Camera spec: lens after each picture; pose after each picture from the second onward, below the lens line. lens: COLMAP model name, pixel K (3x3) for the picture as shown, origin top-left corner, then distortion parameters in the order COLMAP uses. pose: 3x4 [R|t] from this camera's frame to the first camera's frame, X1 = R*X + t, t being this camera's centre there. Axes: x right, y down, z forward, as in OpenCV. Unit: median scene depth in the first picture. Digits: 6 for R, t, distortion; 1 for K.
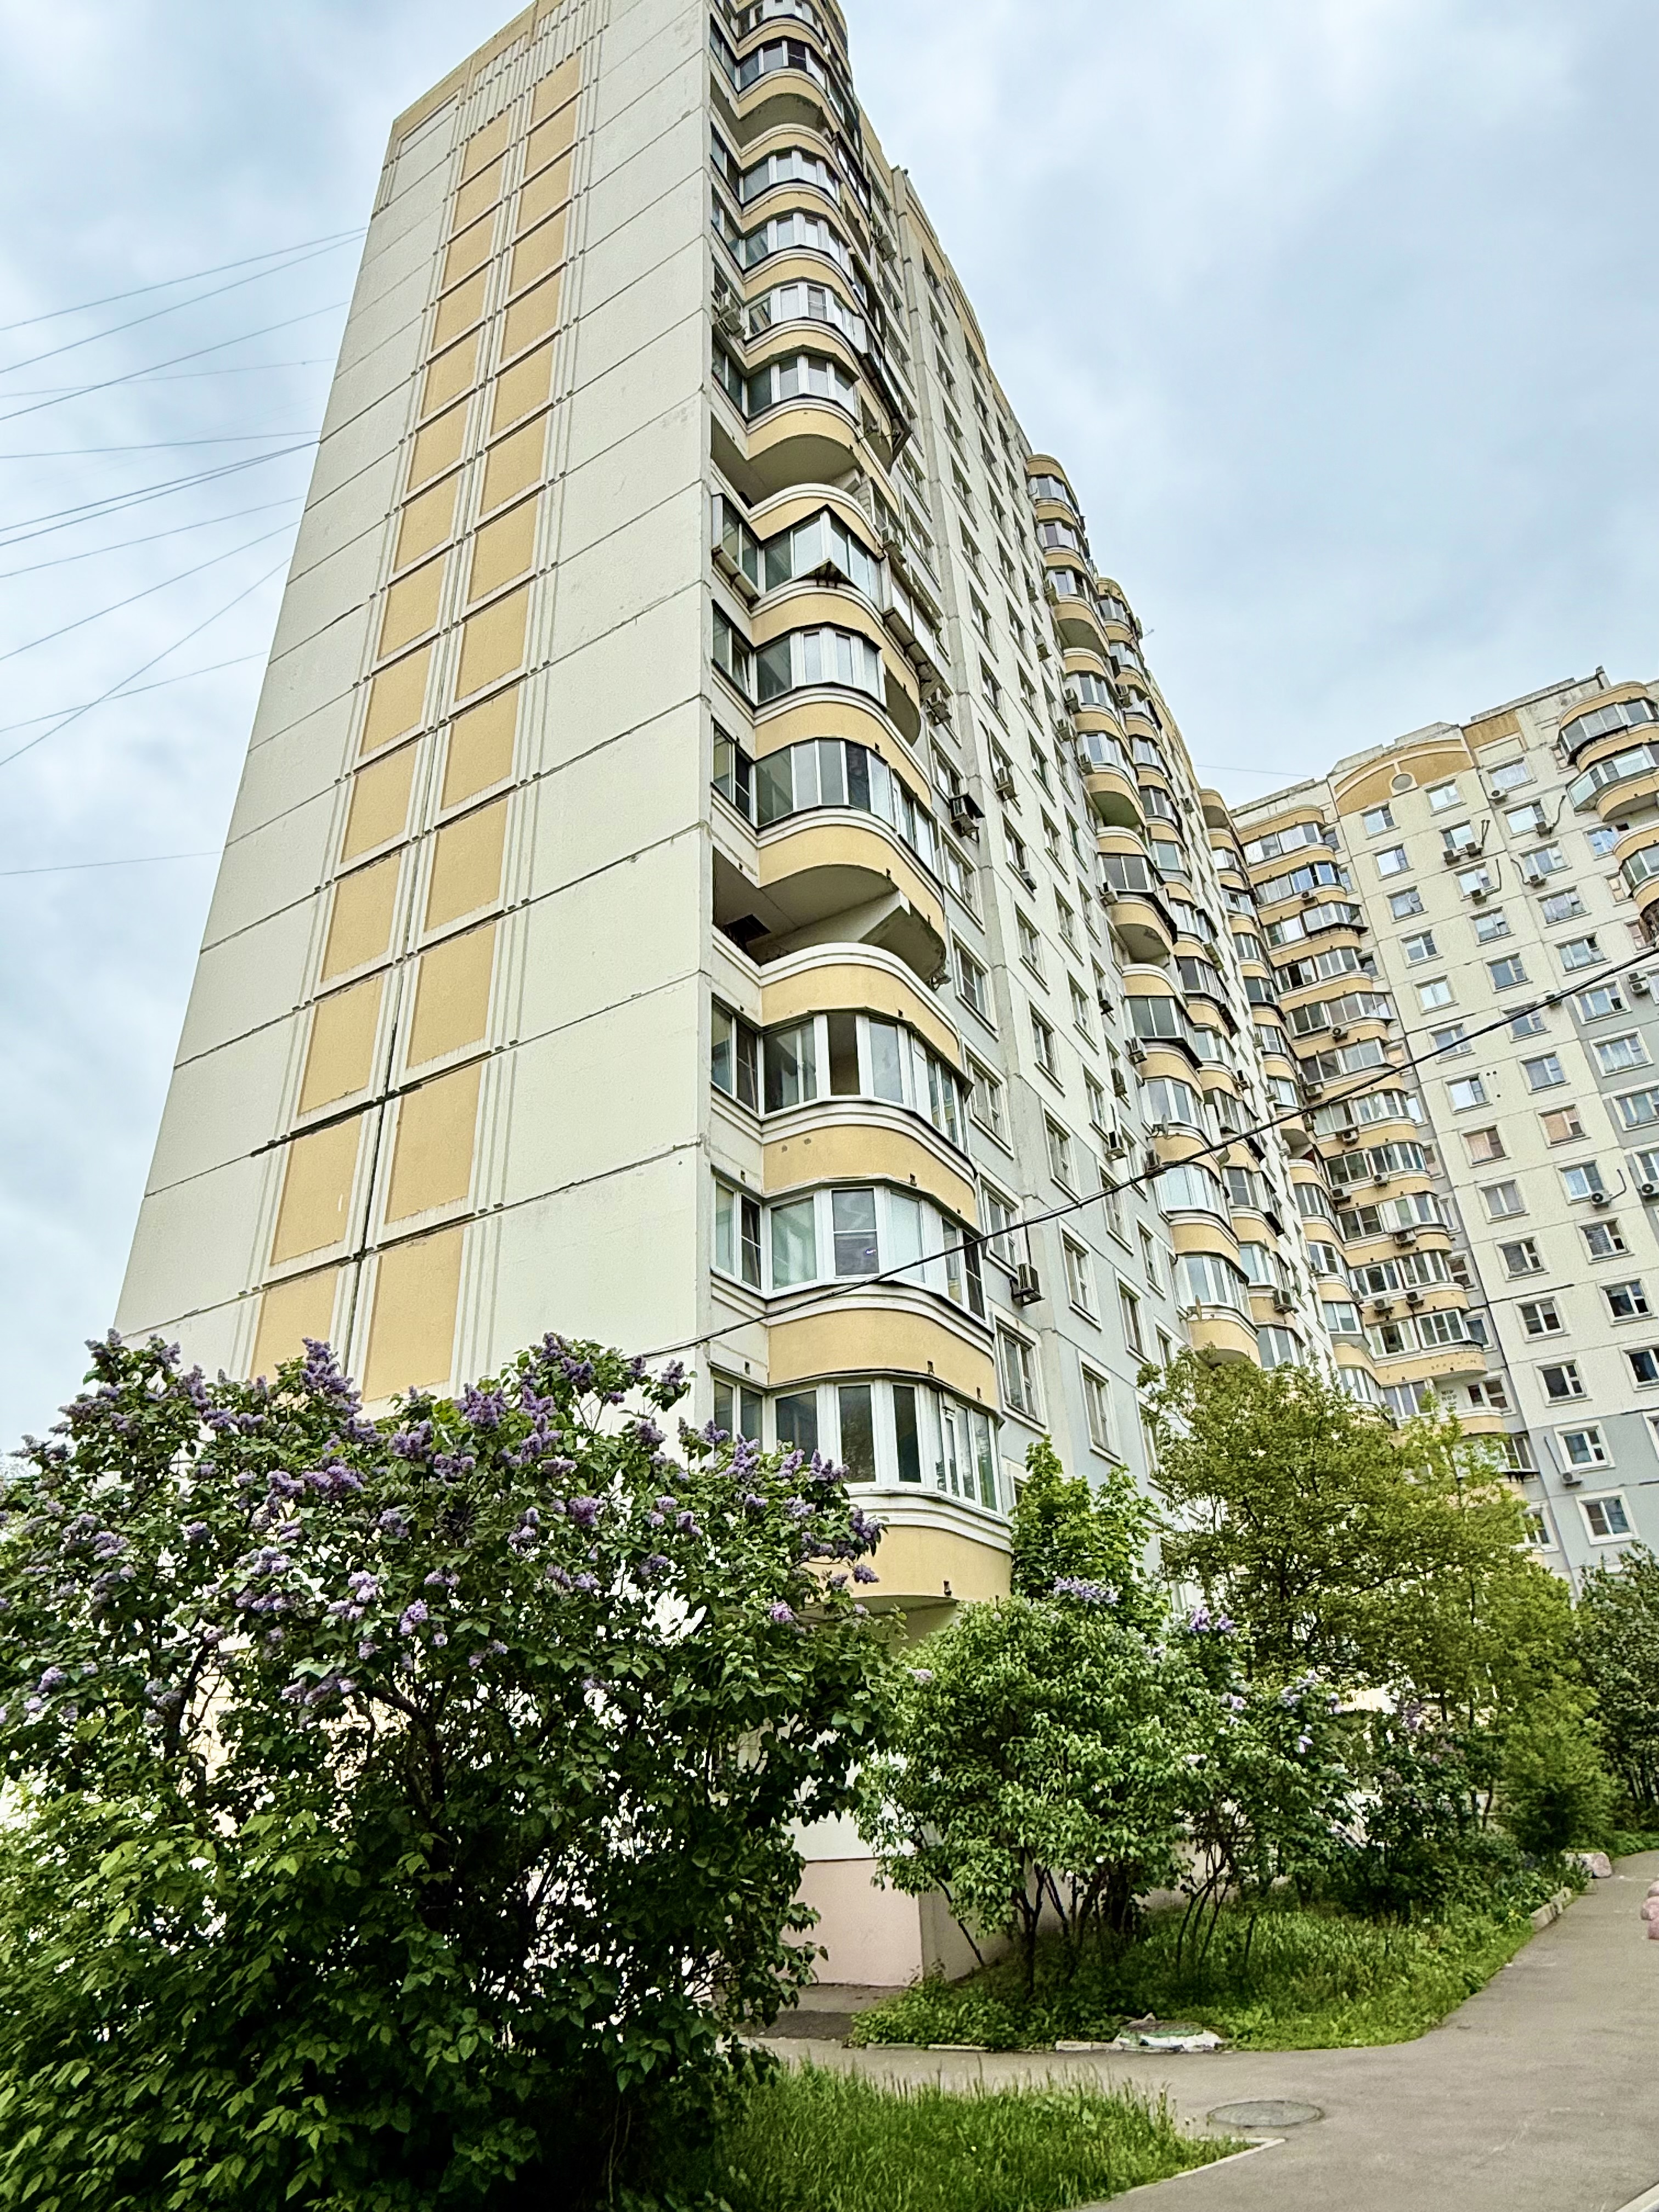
lens RADIAL K [[1310.7, 0, 829.5], [0, 1310.7, 1106.0], [0, 0, 1]] dist [-0.000257, 0.001650]
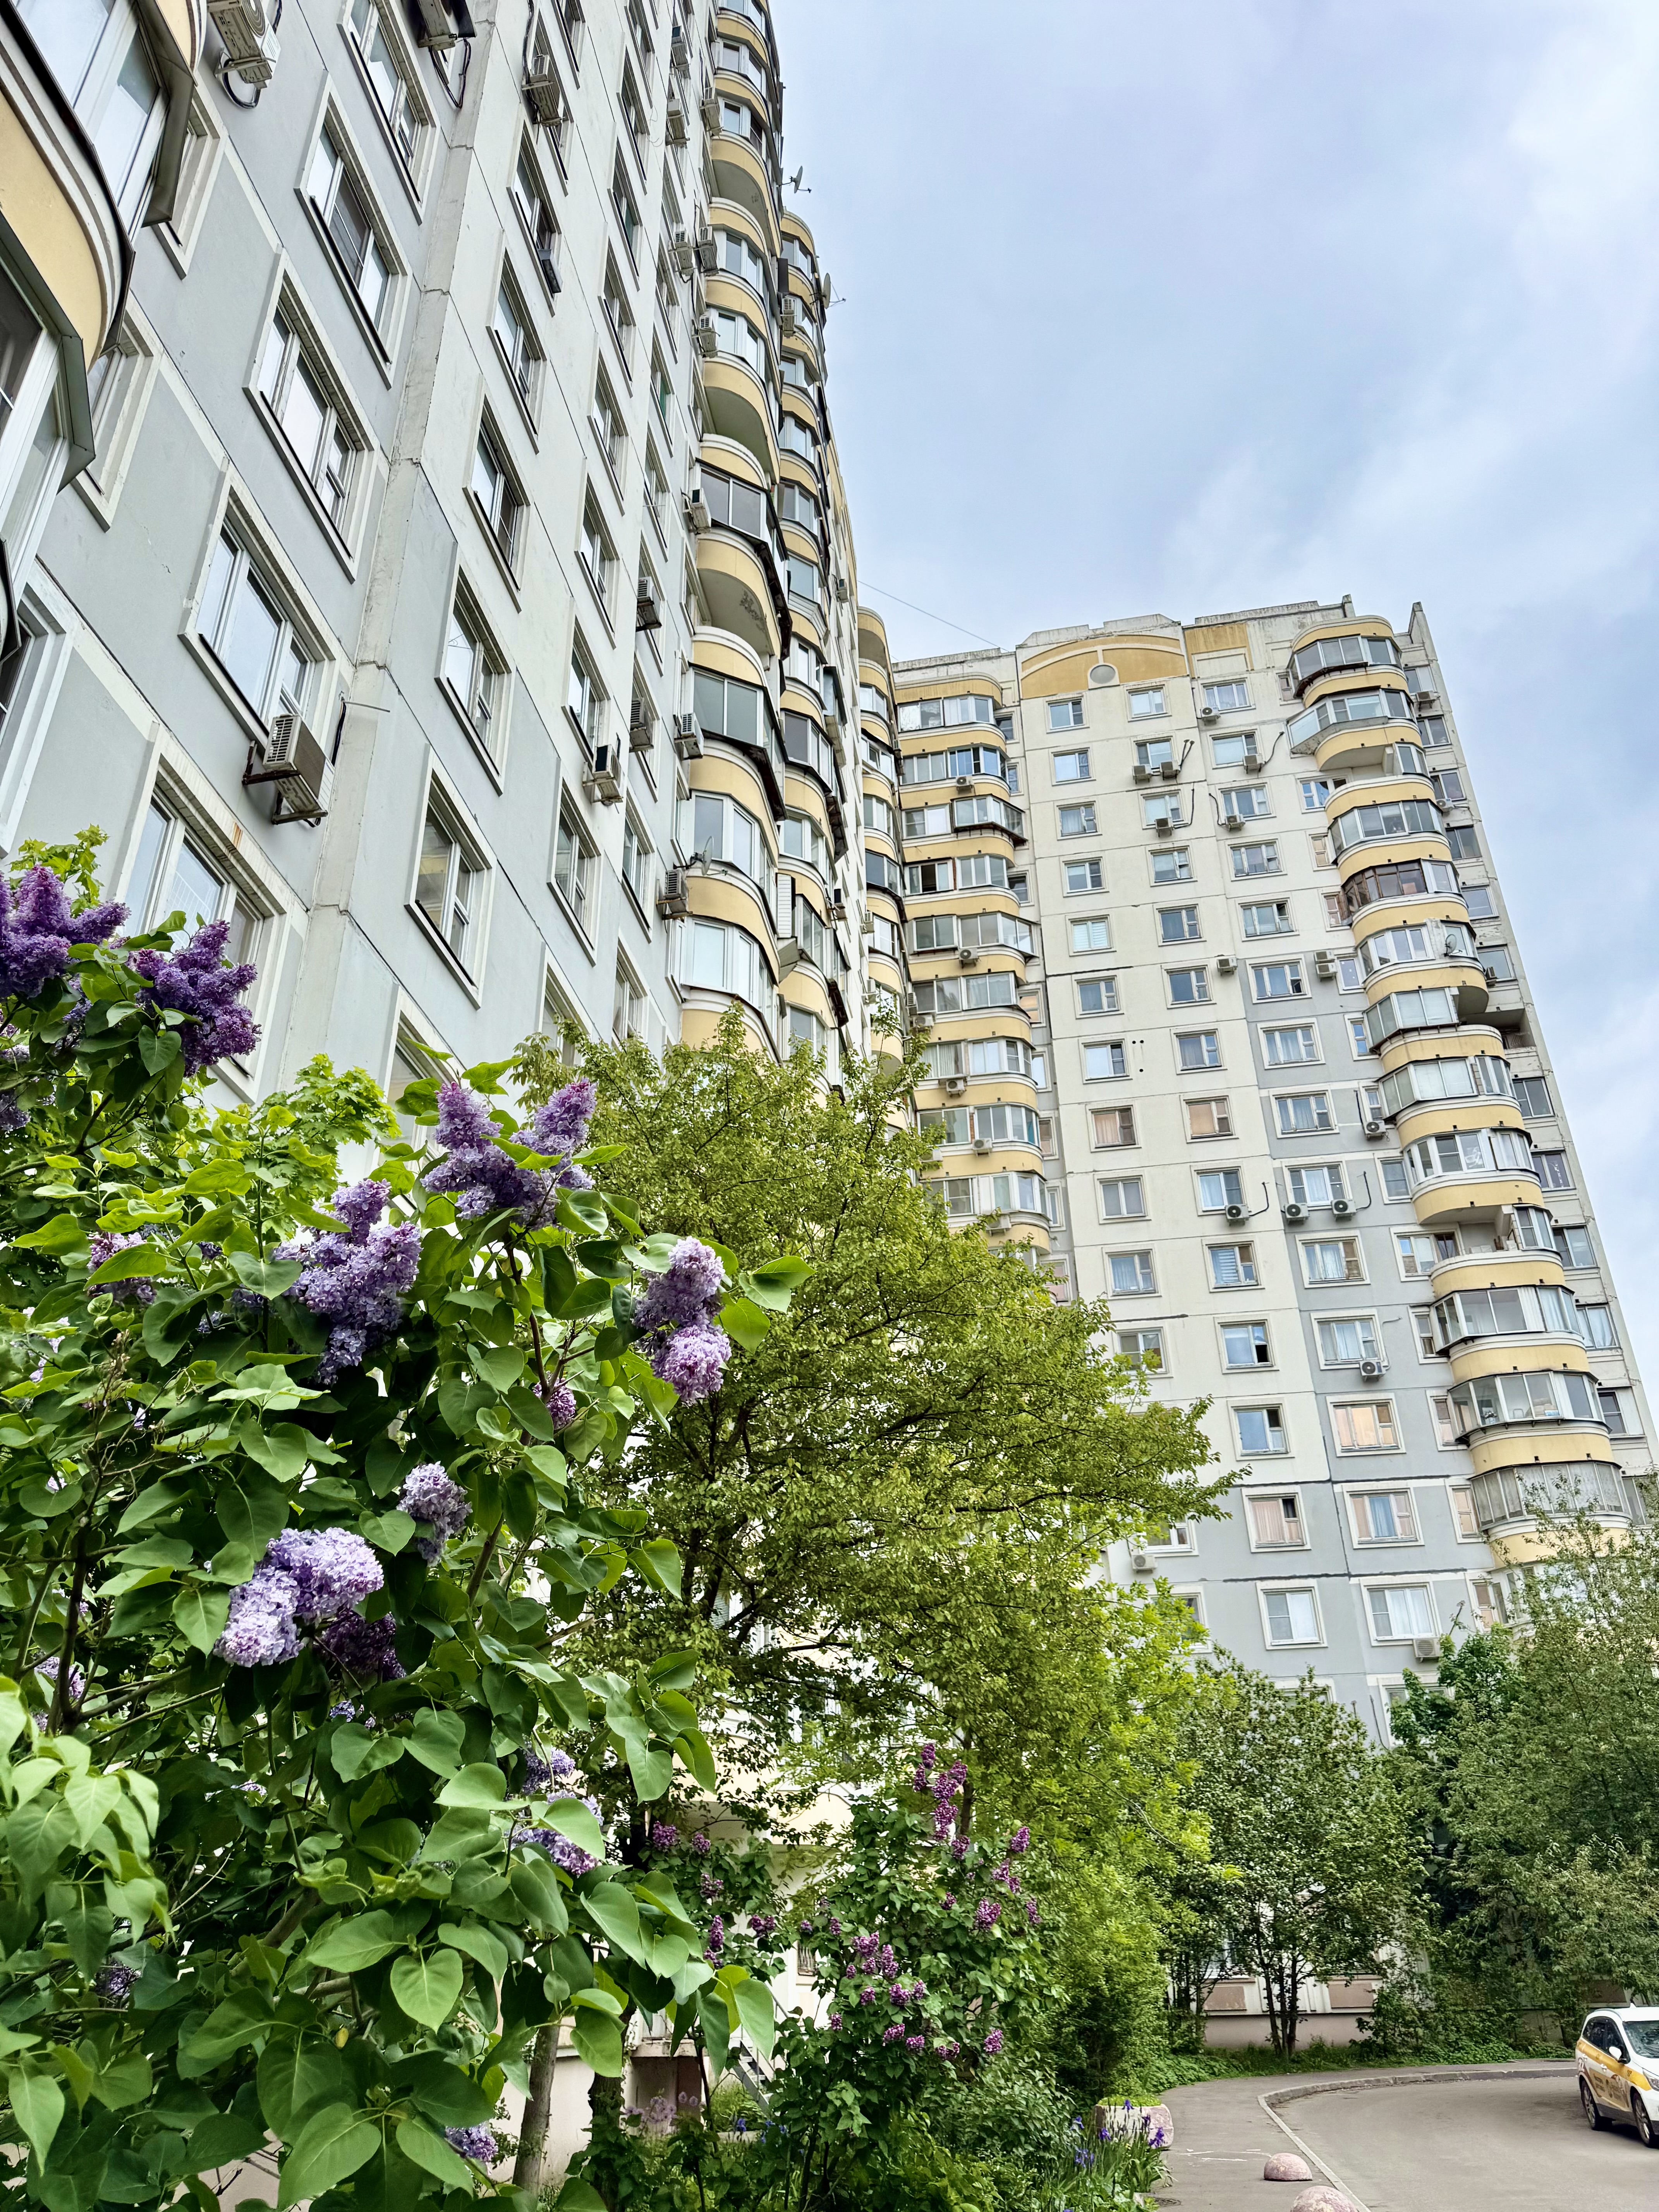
lens RADIAL K [[1521.0, 0, 826.5], [0, 1521.0, 1120.6], [0, 0, 1]] dist [0.123264, -0.180680]
pose [[0.934849, 0.202234, 0.291821, 0.078751], [-0.197843, 0.979209, -0.044809, 0.098452], [-0.294816, -0.015845, 0.955423, 0.191230]]
